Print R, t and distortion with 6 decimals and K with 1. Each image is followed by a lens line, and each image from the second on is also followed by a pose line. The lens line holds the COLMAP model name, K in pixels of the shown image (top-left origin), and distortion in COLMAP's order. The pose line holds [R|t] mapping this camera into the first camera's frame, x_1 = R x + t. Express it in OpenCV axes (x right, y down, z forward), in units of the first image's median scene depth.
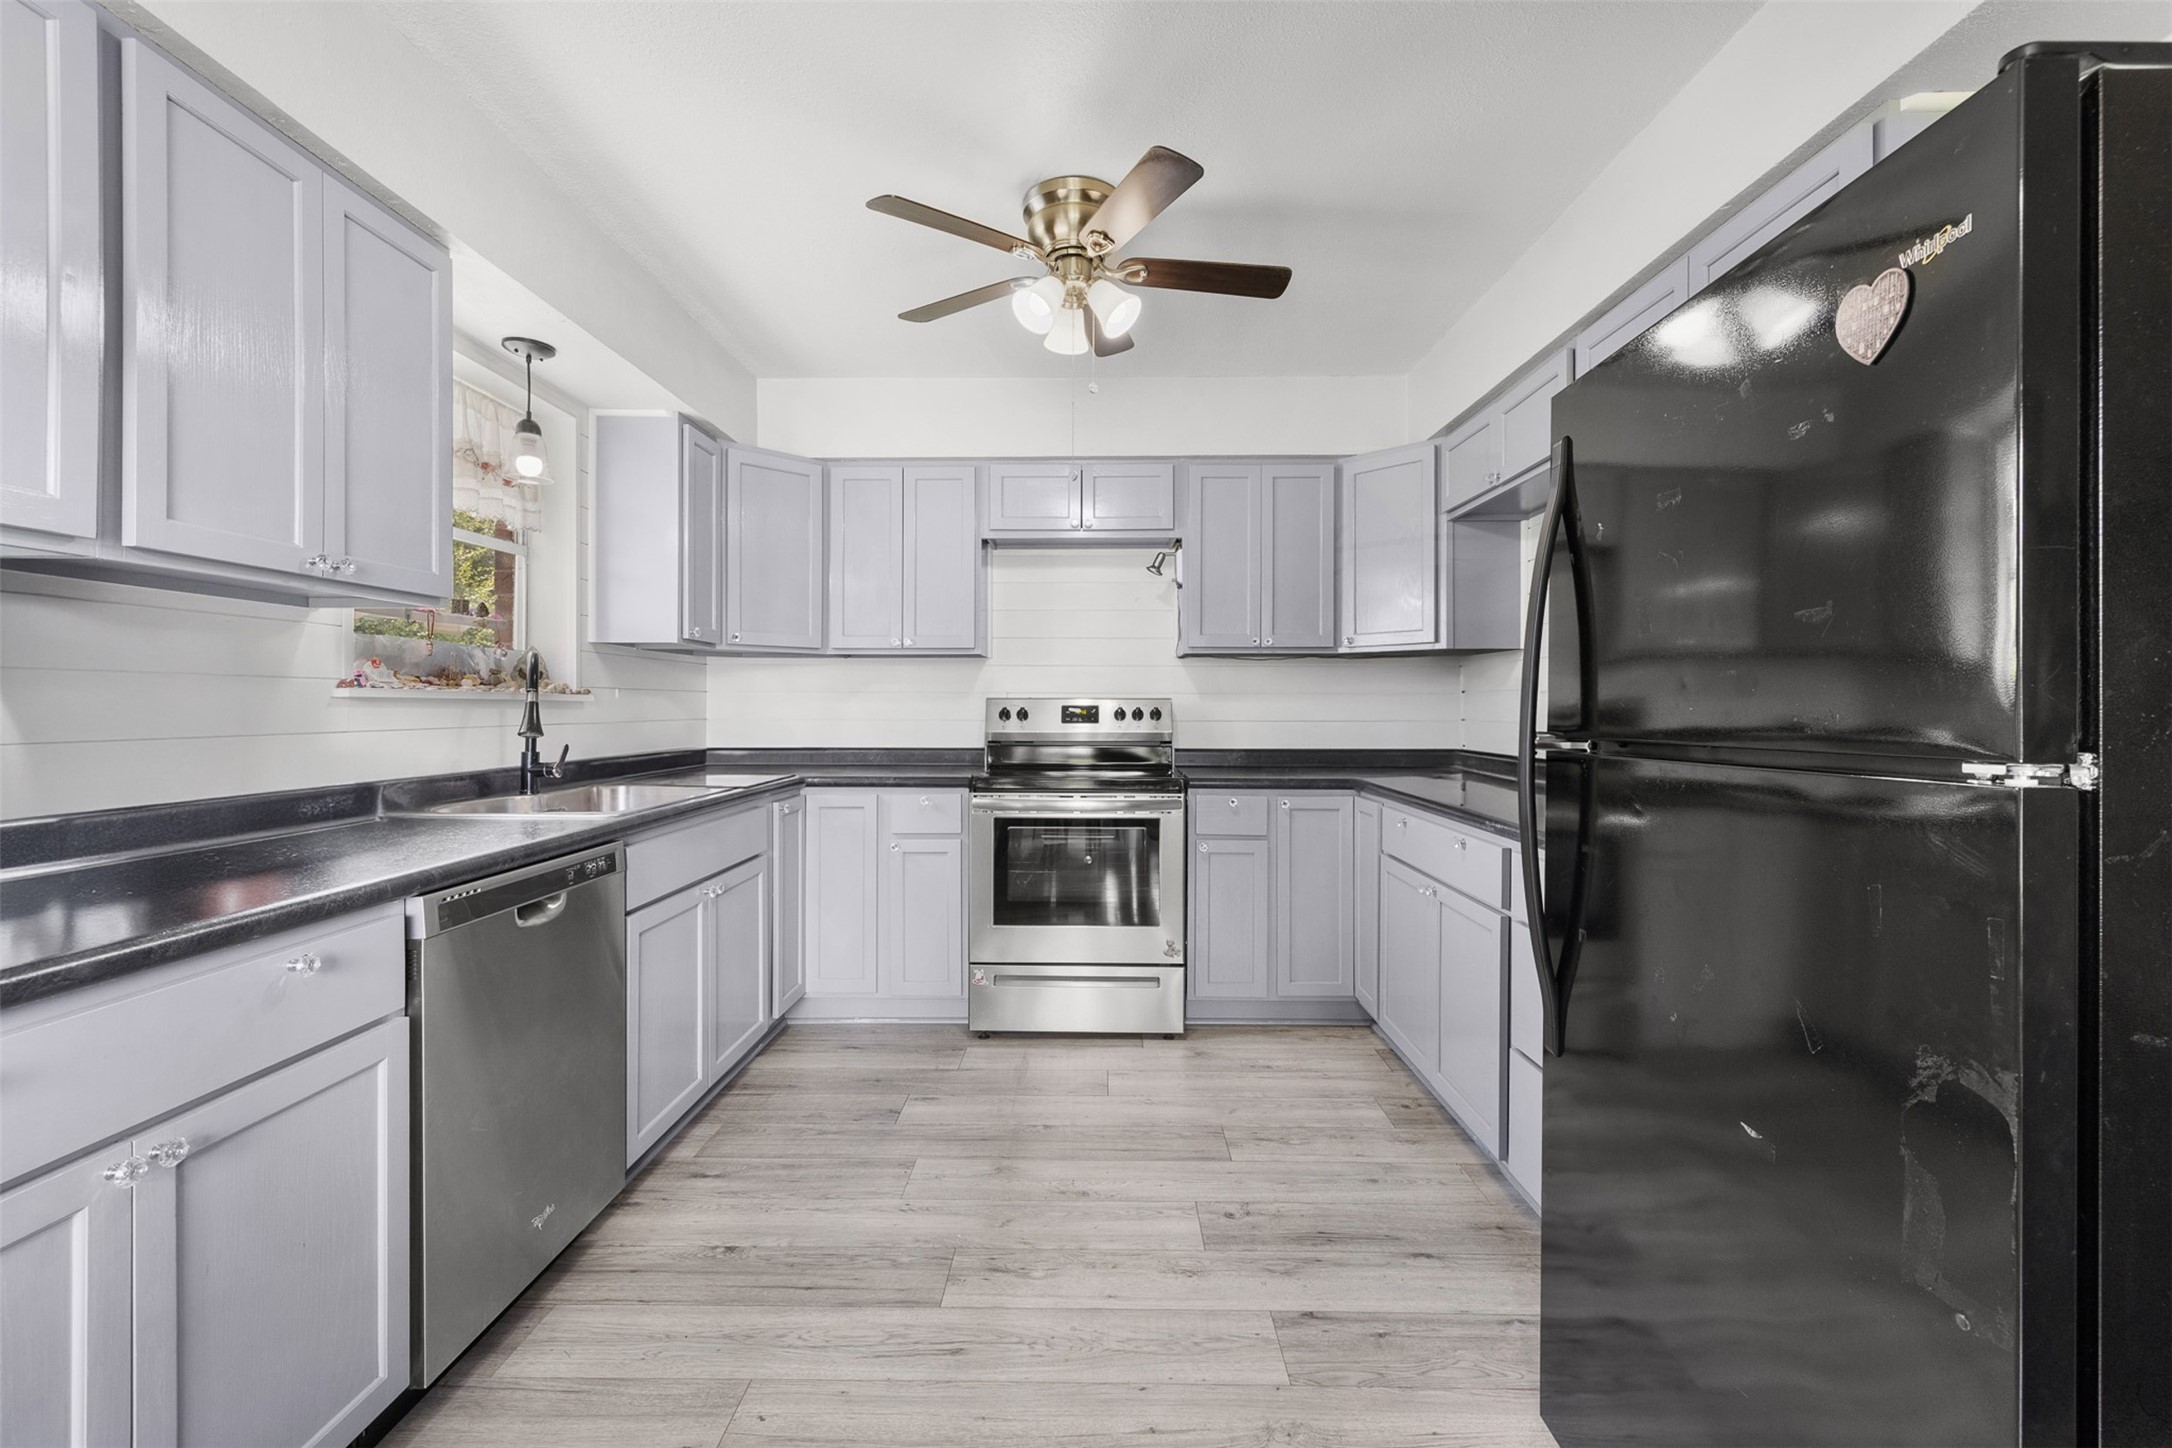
lens RADIAL K [[921.3, 0, 1086.4], [0, 921.3, 709.8], [0, 0, 1]] dist [0.000017, -0.000070]
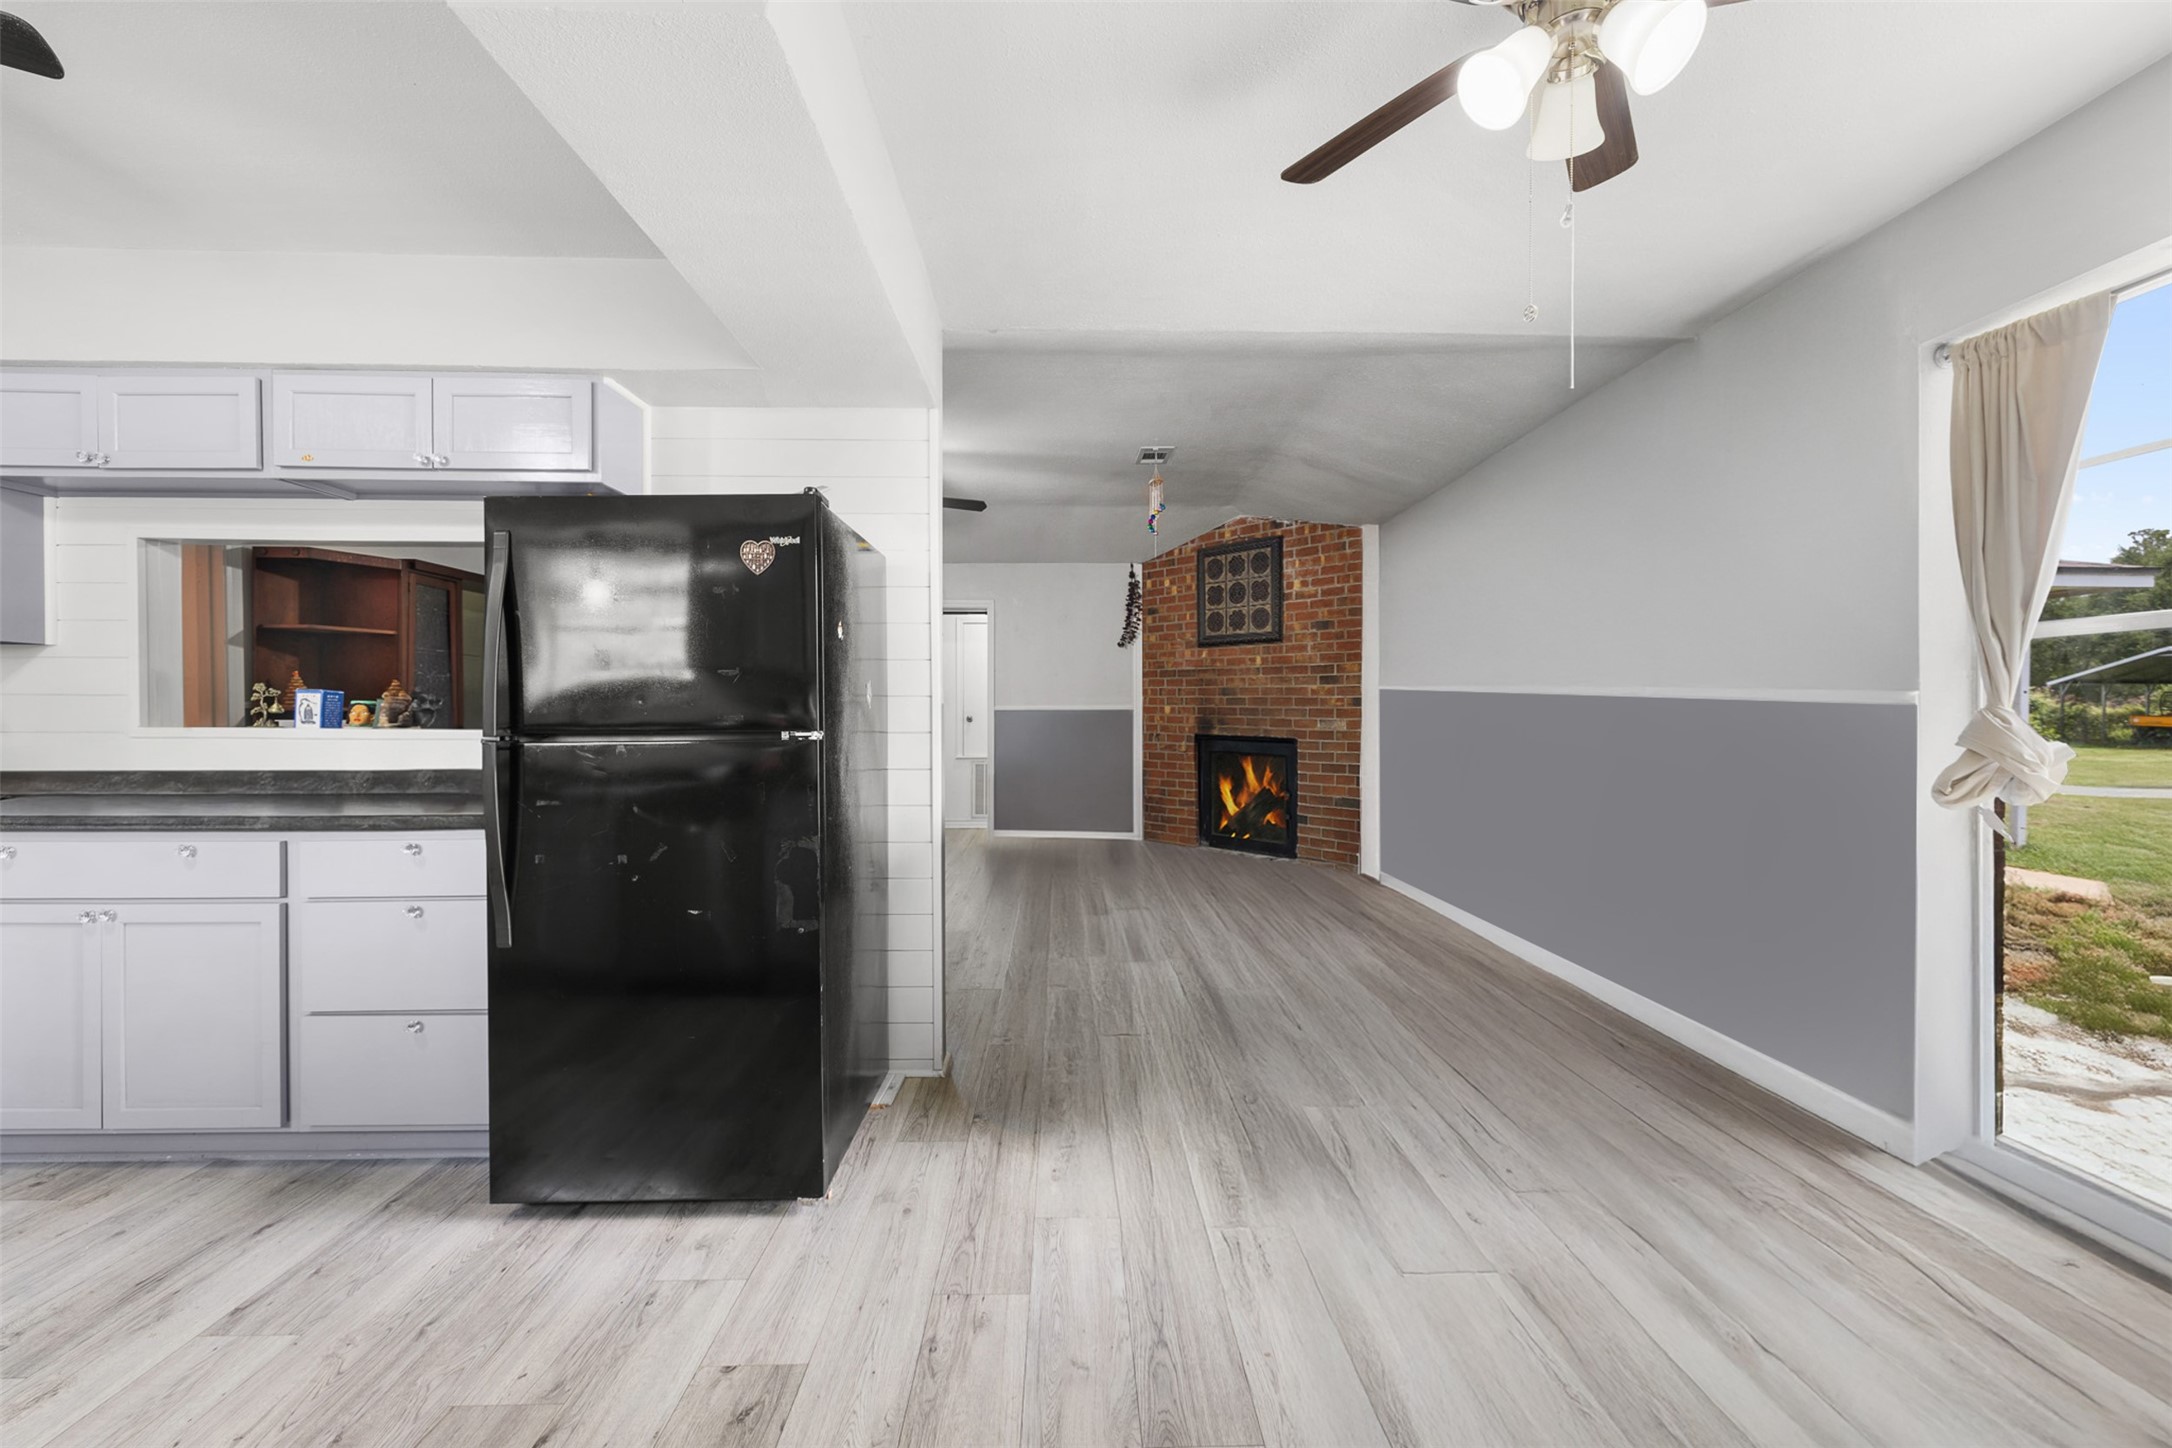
lens RADIAL K [[921.3, 0, 1086.4], [0, 921.3, 709.8], [0, 0, 1]] dist [0.000017, -0.000070]
pose [[-0.029675, -0.006687, 0.999537, -0.798795], [0.004647, 0.999966, 0.006828, -0.010398], [-0.999549, 0.004847, -0.029642, 0.088048]]
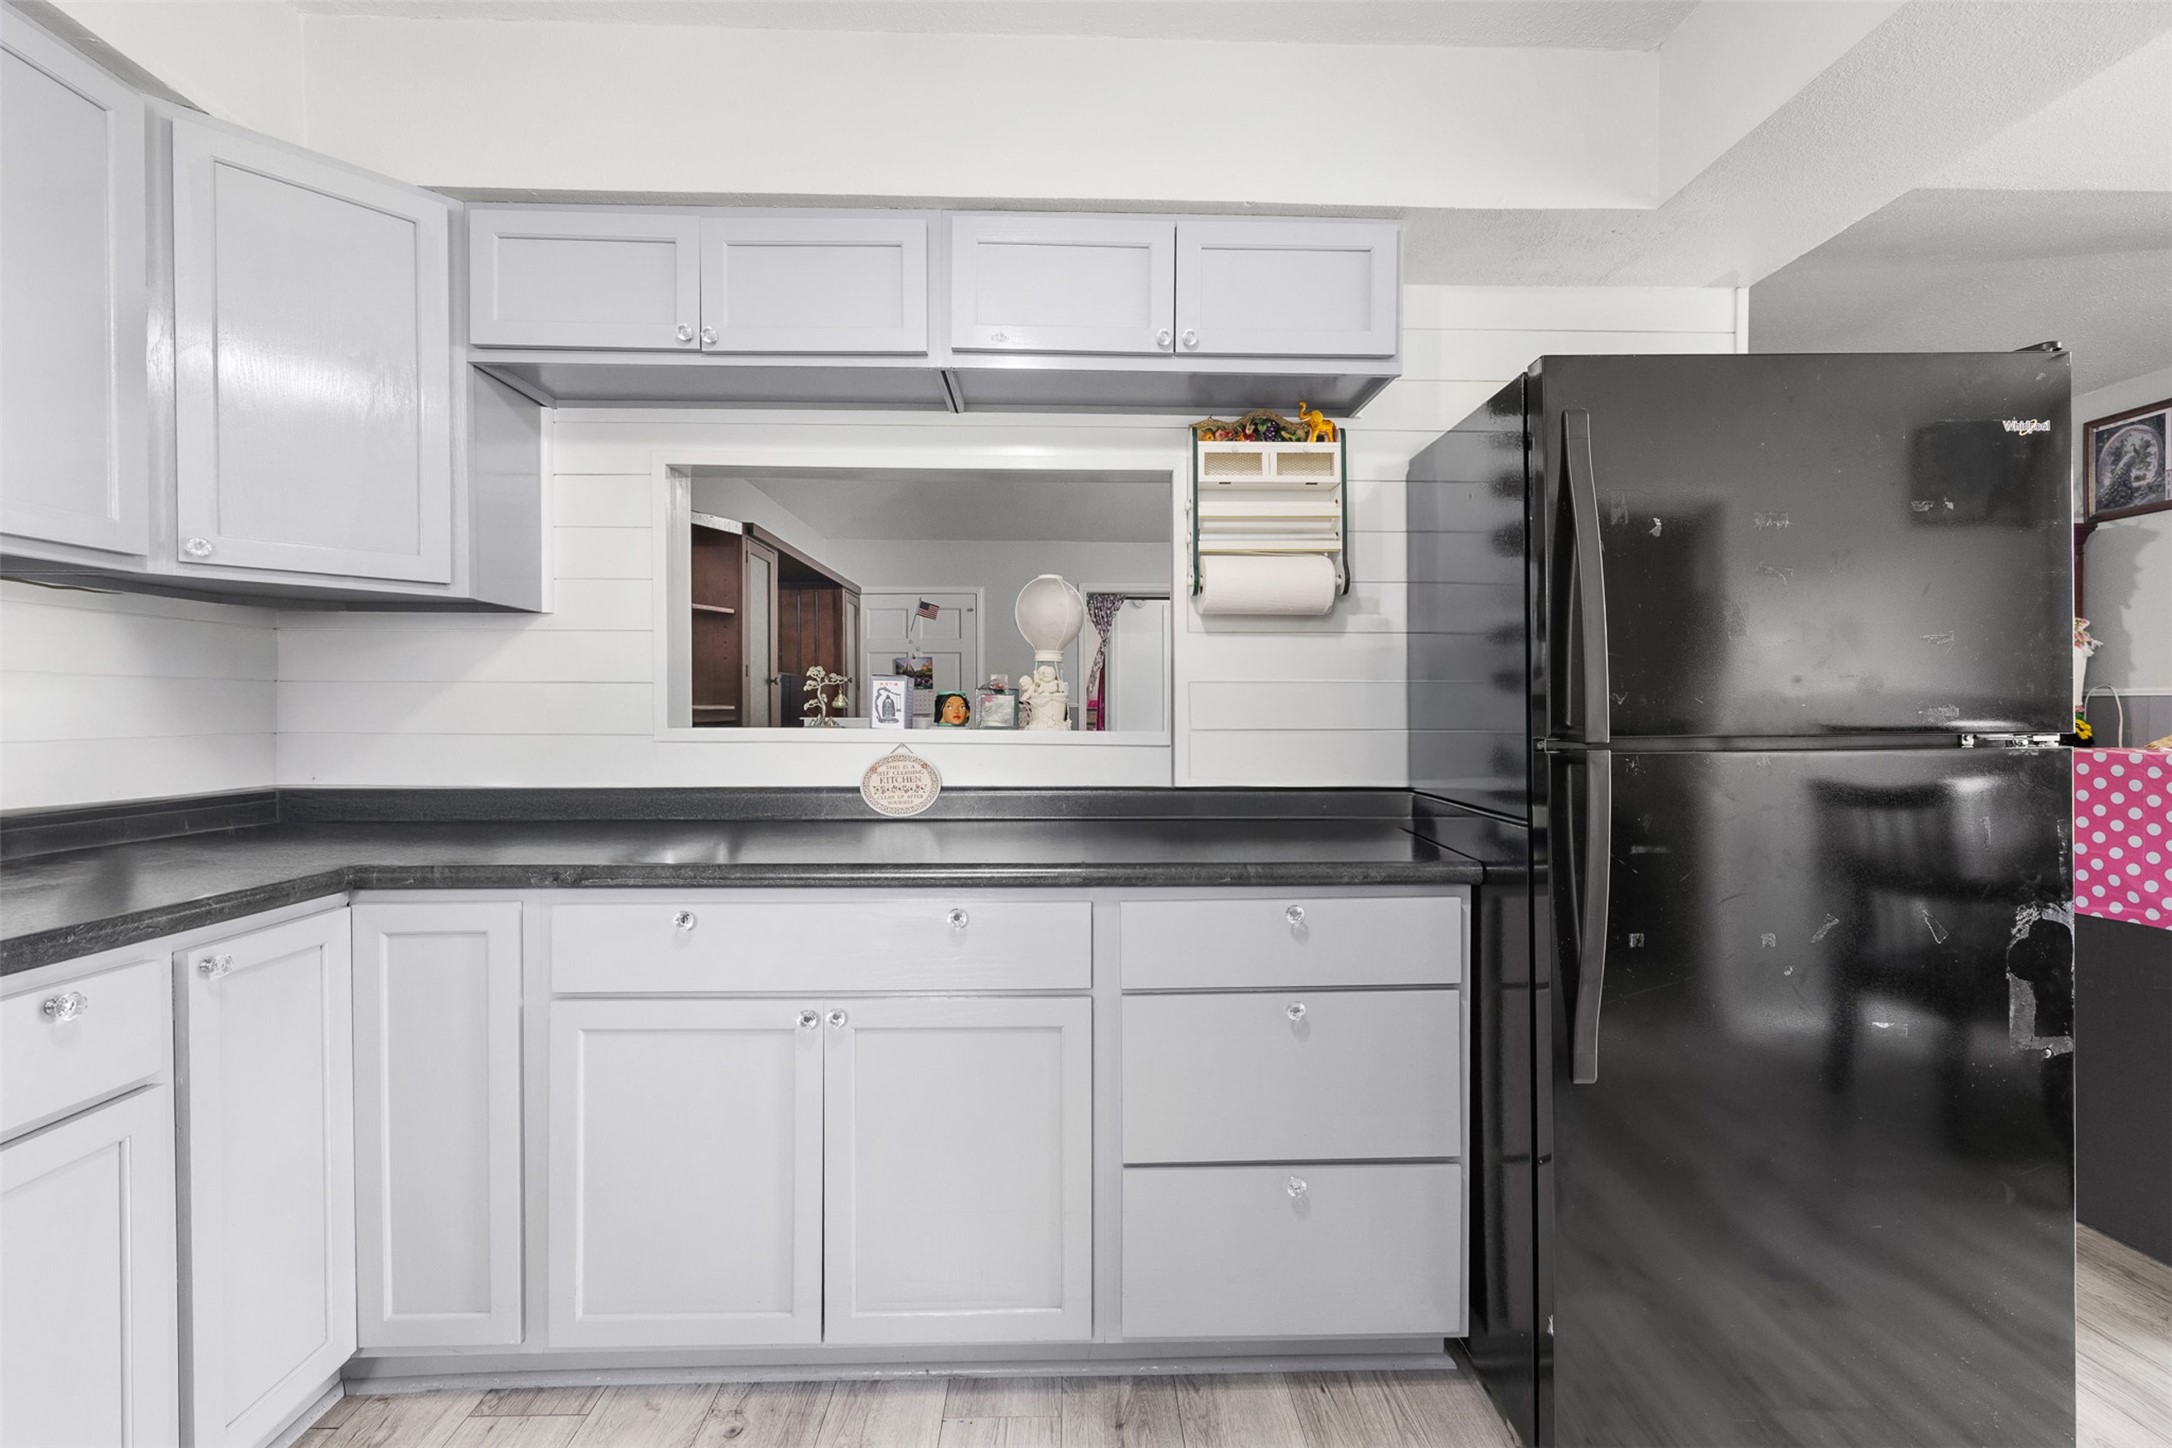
lens RADIAL K [[921.3, 0, 1086.4], [0, 921.3, 709.8], [0, 0, 1]] dist [0.000017, -0.000070]
pose [[-0.032017, -0.009342, 0.999444, -0.311273], [0.005844, 0.999937, 0.009534, -0.006818], [-0.999470, 0.006146, -0.031960, 1.223043]]
